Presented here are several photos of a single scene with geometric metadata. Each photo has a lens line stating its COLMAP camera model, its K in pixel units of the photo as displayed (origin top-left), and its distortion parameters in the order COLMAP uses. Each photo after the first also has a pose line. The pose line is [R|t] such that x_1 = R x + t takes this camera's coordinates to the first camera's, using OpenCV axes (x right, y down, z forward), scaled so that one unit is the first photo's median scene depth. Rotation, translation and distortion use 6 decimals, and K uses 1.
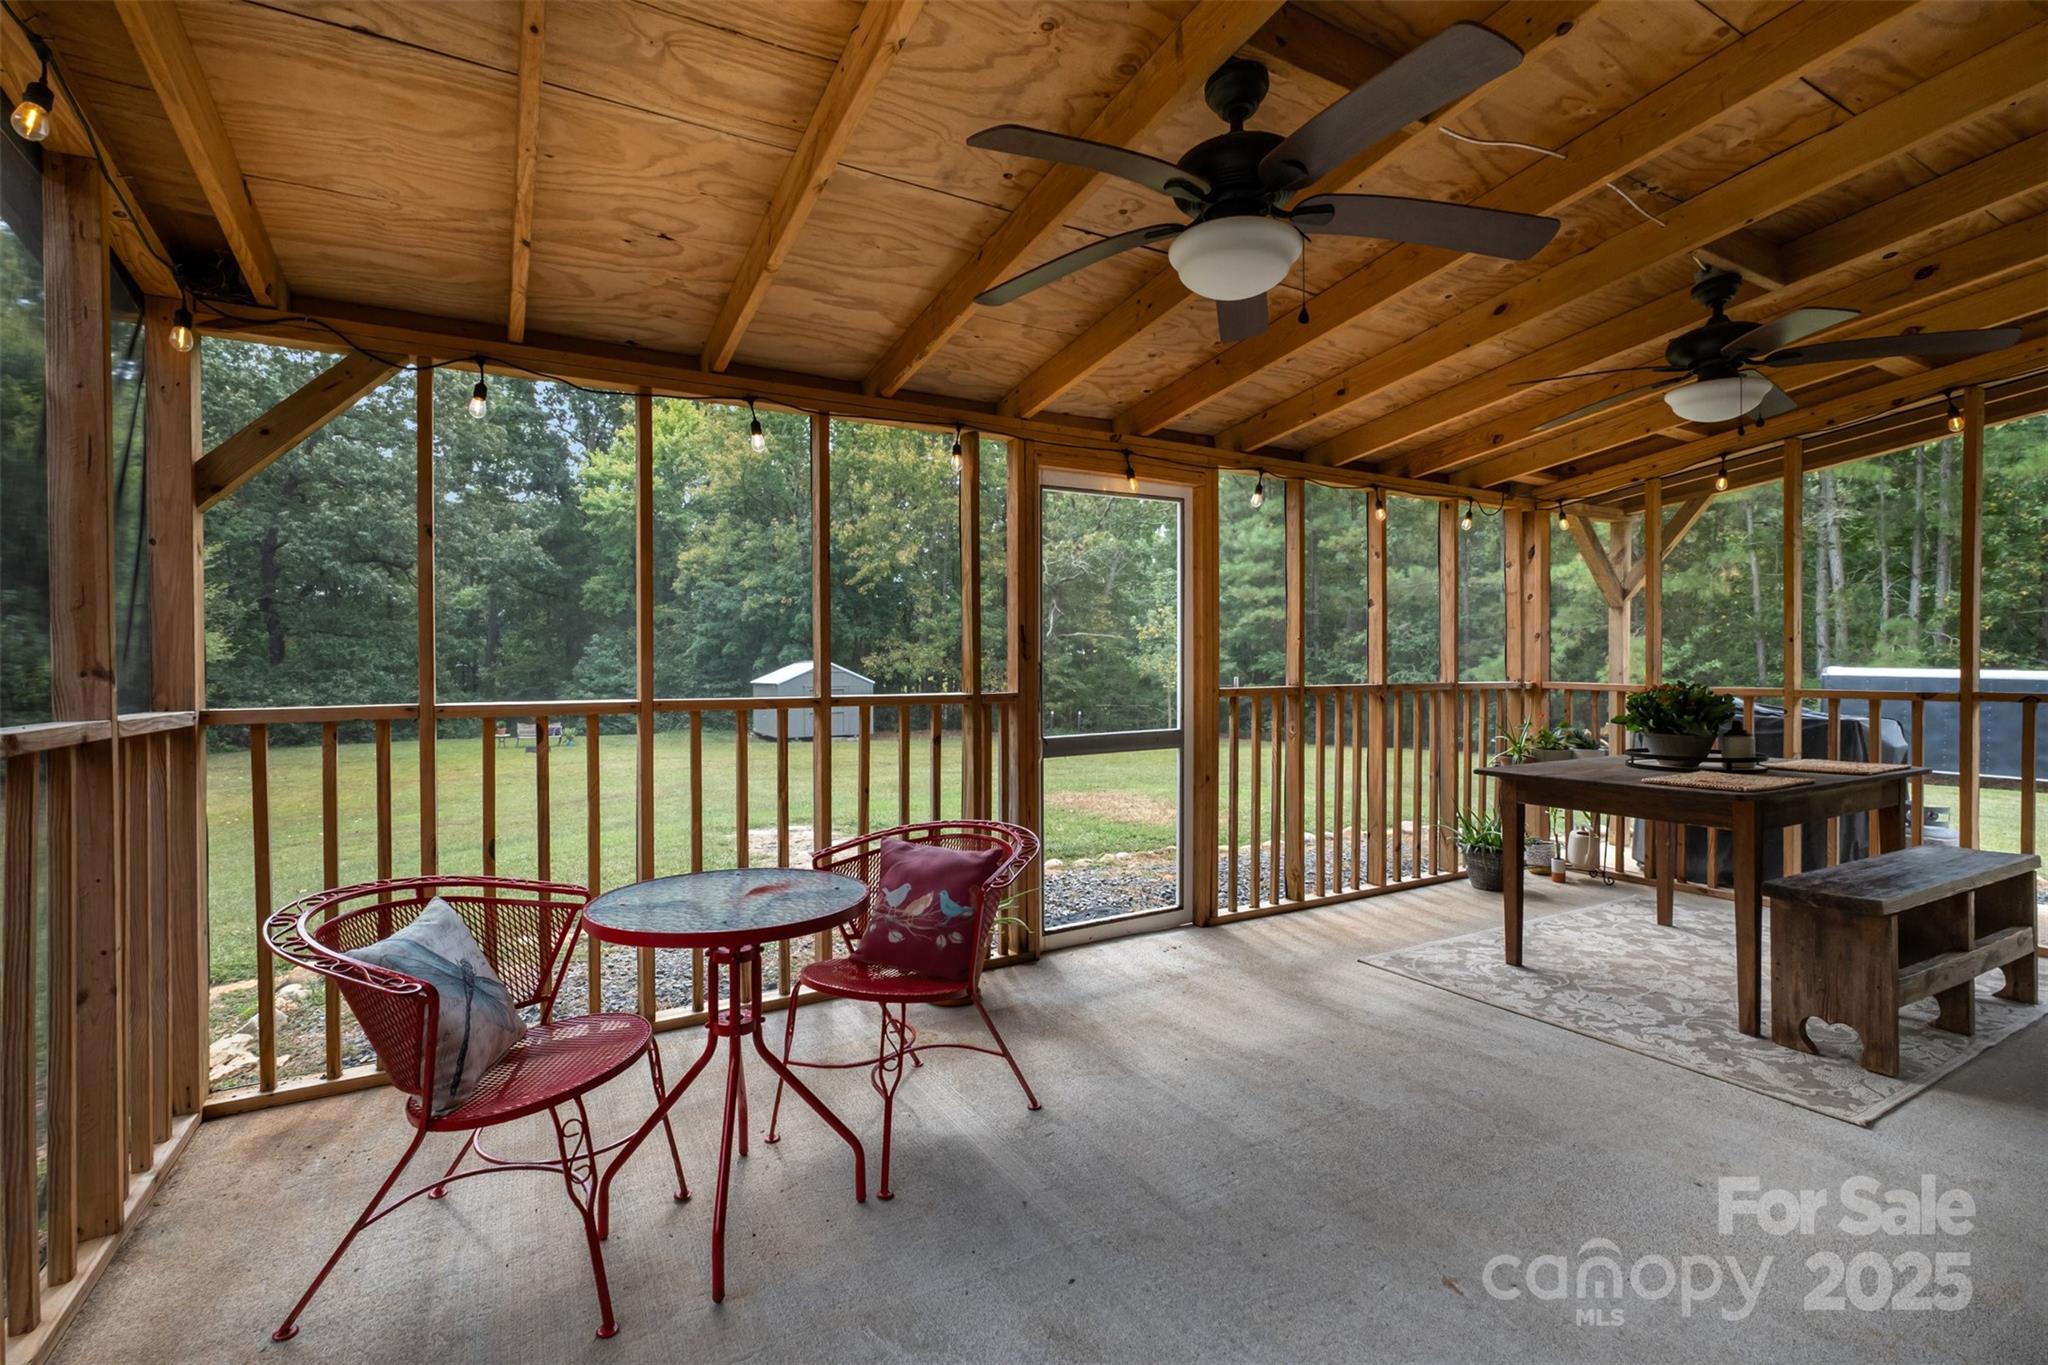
lens RADIAL K [[884.8, 0, 978.7], [0, 884.8, 666.0], [0, 0, 1]] dist [-0.005203, -0.001342]
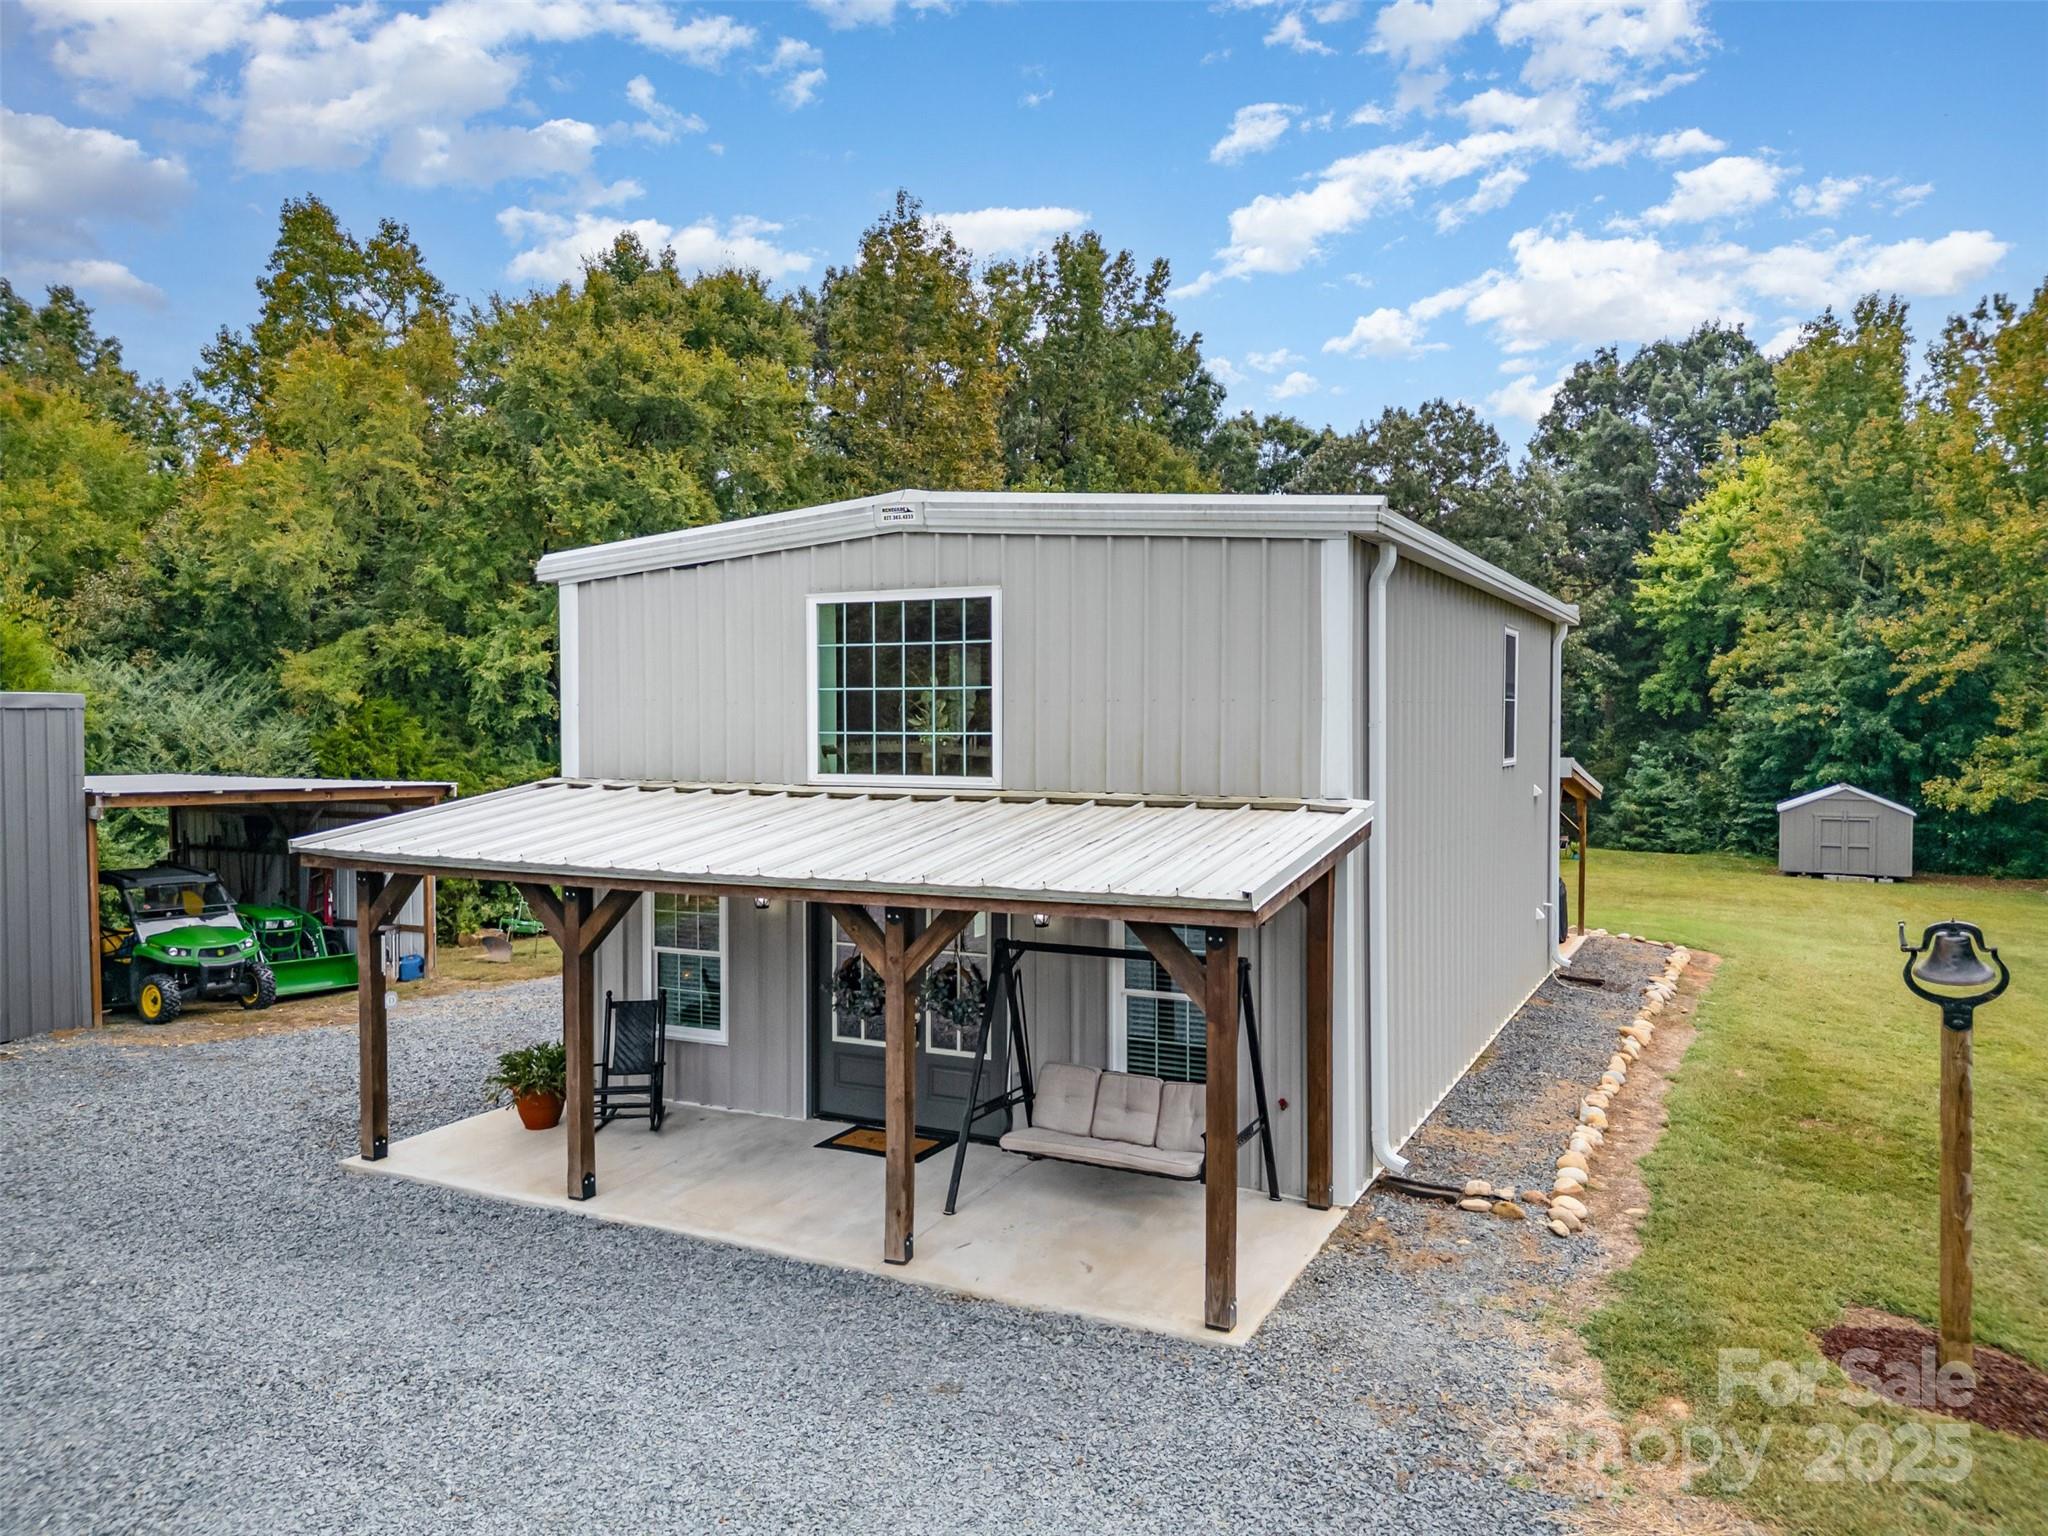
lens RADIAL K [[1429.2, 0, 1024.6], [0, 1429.2, 764.3], [0, 0, 1]] dist [0.051096, -0.036262]
pose [[0.549866, 0.032743, -0.834611, 0.531099], [-0.008019, 0.999392, 0.033925, -0.065333], [0.835214, -0.011961, 0.549794, -0.416334]]
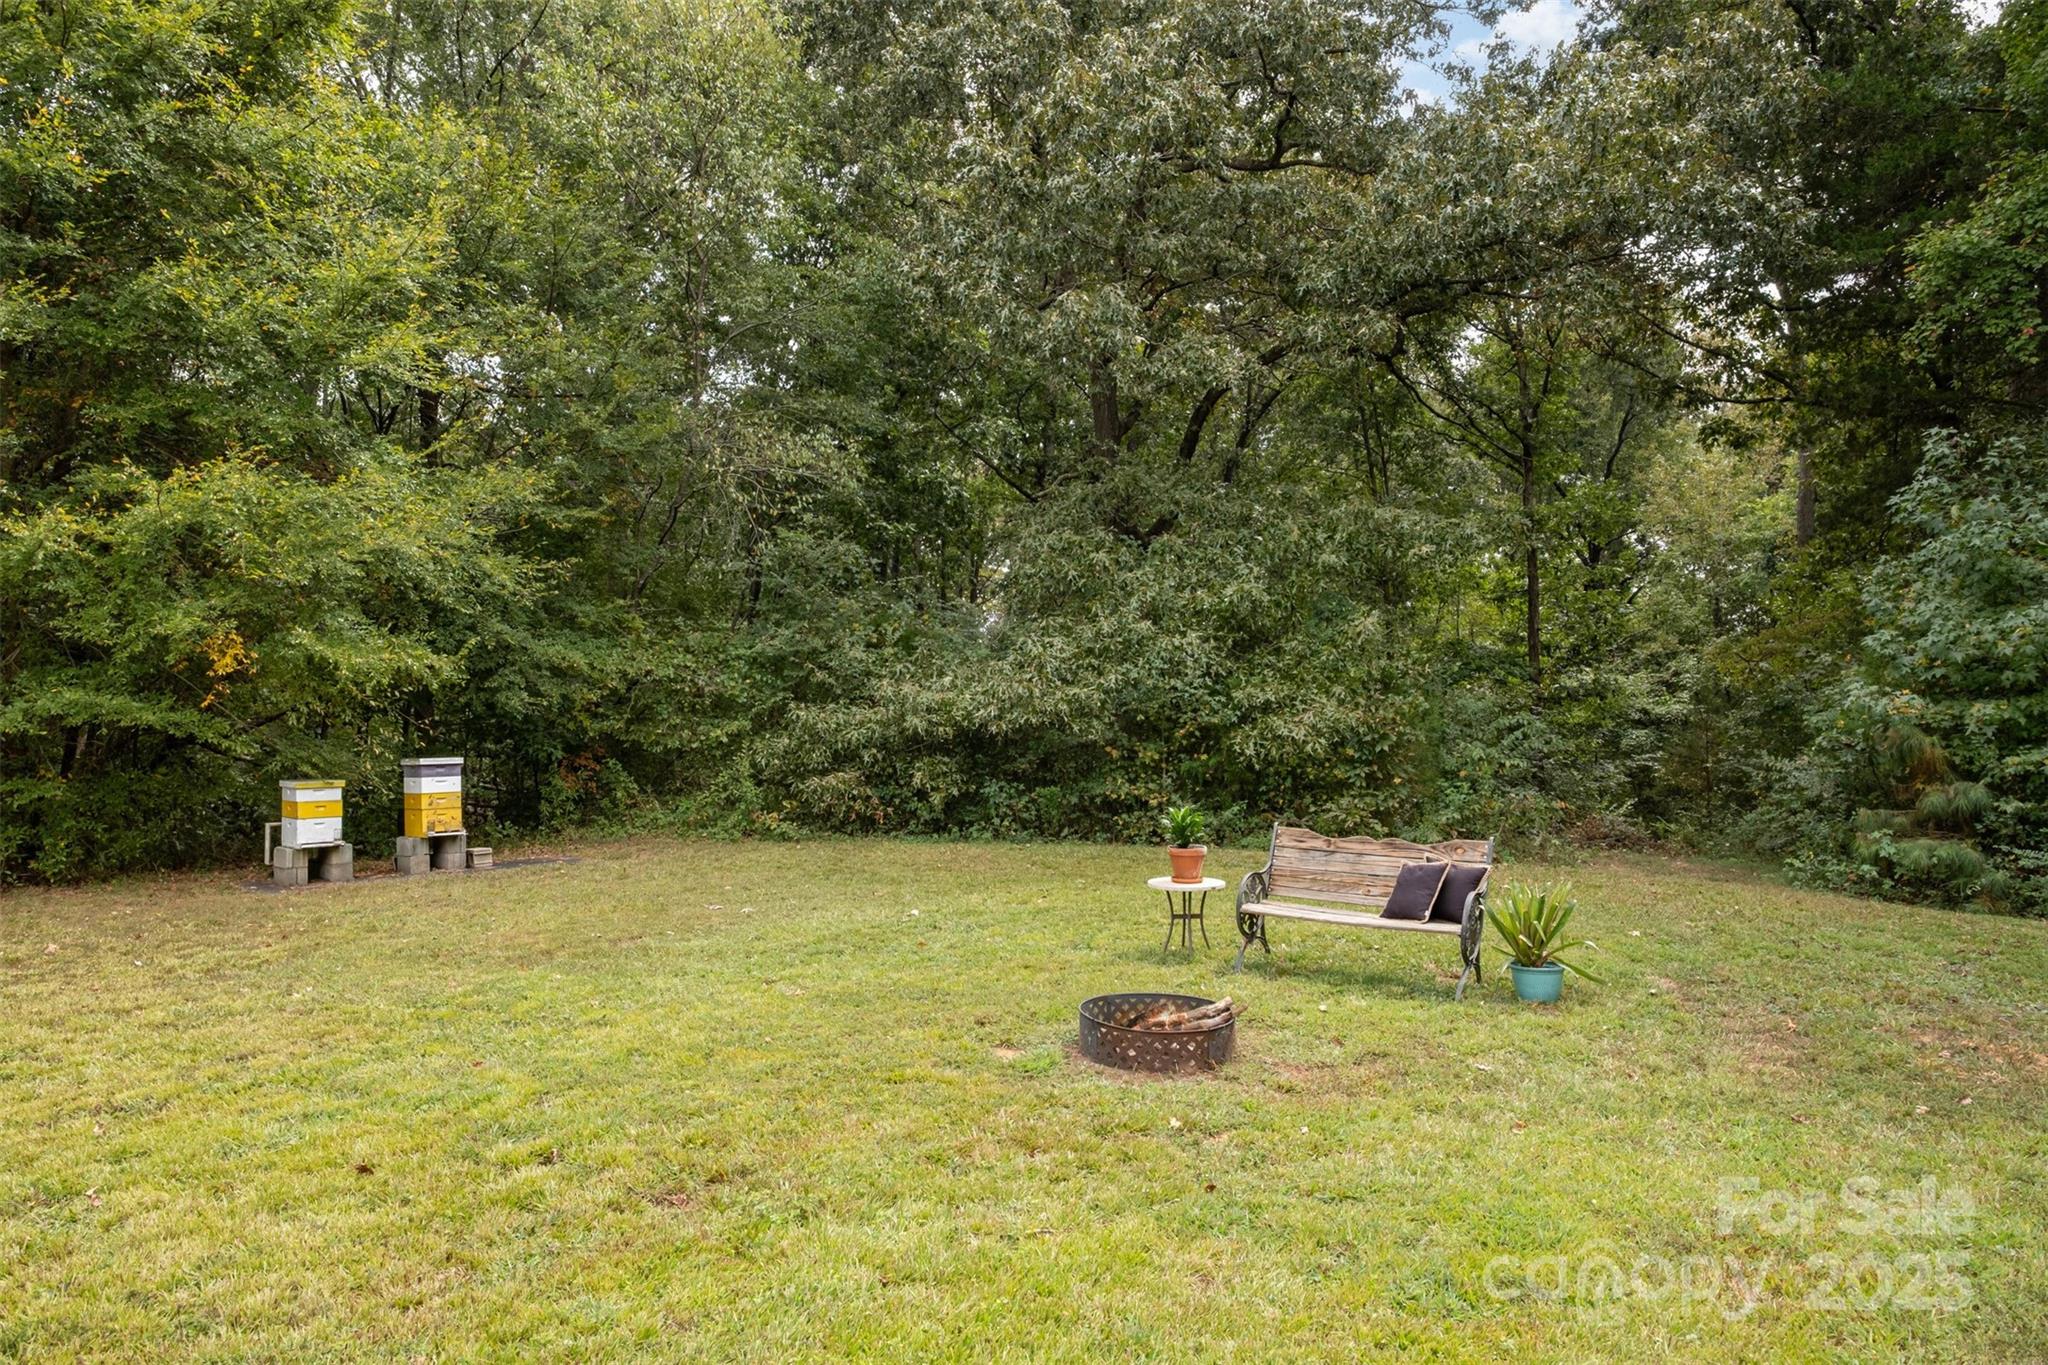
lens RADIAL K [[1288.5, 0, 1014.6], [0, 1288.5, 687.3], [0, 0, 1]] dist [0.009800, 0.001531]
pose [[0.393732, -0.011838, -0.919149, -0.262380], [0.008477, 0.999921, -0.009247, 0.033149], [0.919186, -0.004151, 0.393801, 0.754635]]
